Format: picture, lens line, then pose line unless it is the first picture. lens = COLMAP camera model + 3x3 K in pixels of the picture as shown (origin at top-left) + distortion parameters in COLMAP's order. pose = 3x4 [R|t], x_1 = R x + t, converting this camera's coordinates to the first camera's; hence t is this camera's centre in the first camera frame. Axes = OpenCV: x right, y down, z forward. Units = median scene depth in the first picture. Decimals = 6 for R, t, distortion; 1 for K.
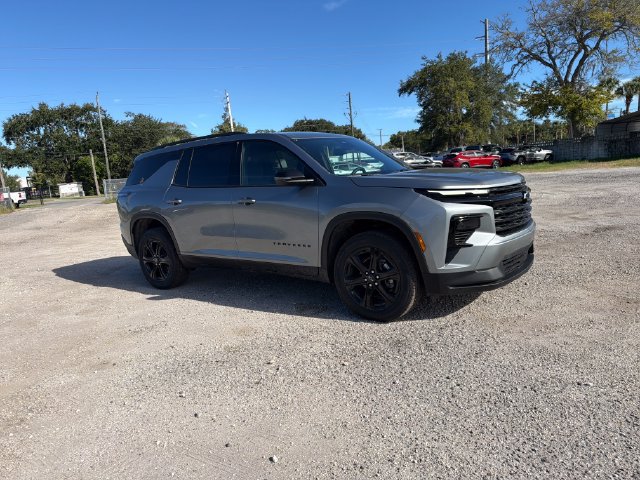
lens RADIAL K [[454.6, 0, 317.0], [0, 454.6, 236.7], [0, 0, 1]] dist [0.055542, -0.062436]
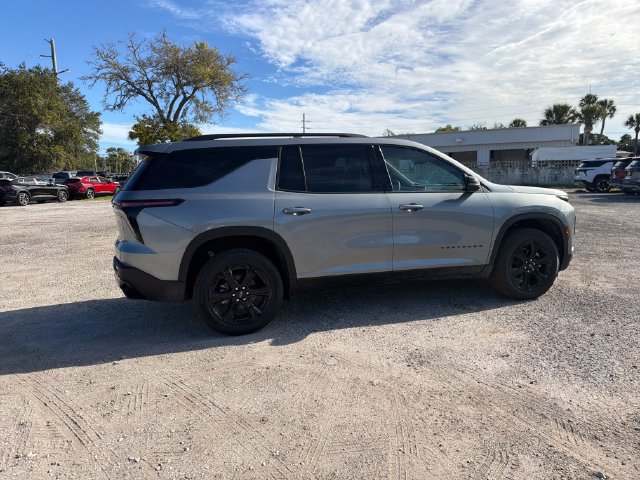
lens RADIAL K [[454.6, 0, 317.0], [0, 454.6, 236.7], [0, 0, 1]] dist [0.055542, -0.062436]
pose [[0.603508, -0.040952, 0.796304, -0.138400], [0.094476, 0.995318, -0.020415, -0.002053], [-0.791740, 0.087553, 0.604552, 0.076713]]
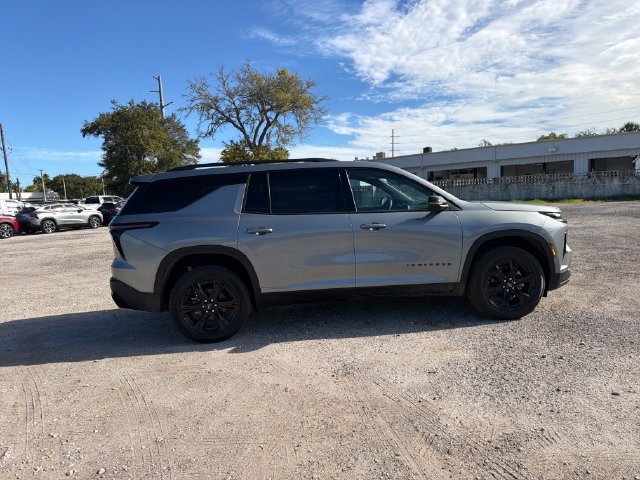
lens RADIAL K [[452.6, 0, 316.9], [0, 452.6, 240.8], [0, 0, 1]] dist [0.078172, -0.098796]
pose [[0.750987, -0.022579, 0.659931, -0.120472], [0.087419, 0.994018, -0.065472, 0.001019], [-0.654505, 0.106859, 0.748468, 0.044409]]
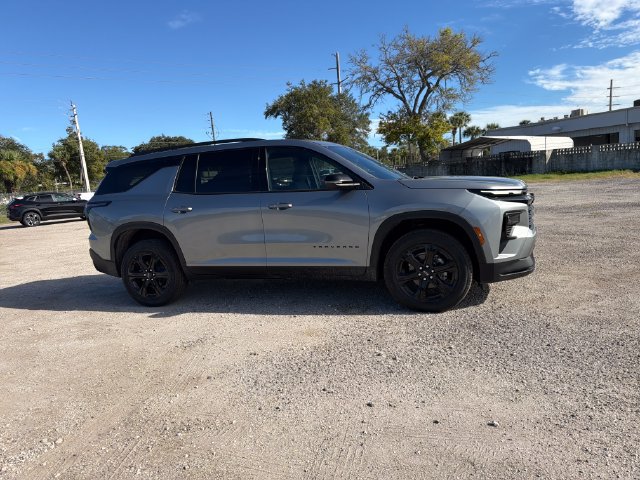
lens RADIAL K [[452.6, 0, 316.9], [0, 452.6, 240.8], [0, 0, 1]] dist [0.078172, -0.098796]
pose [[0.951100, -0.033161, 0.307098, -0.051058], [0.044428, 0.998569, -0.029769, 0.004020], [-0.305671, 0.041957, 0.951212, 0.004662]]
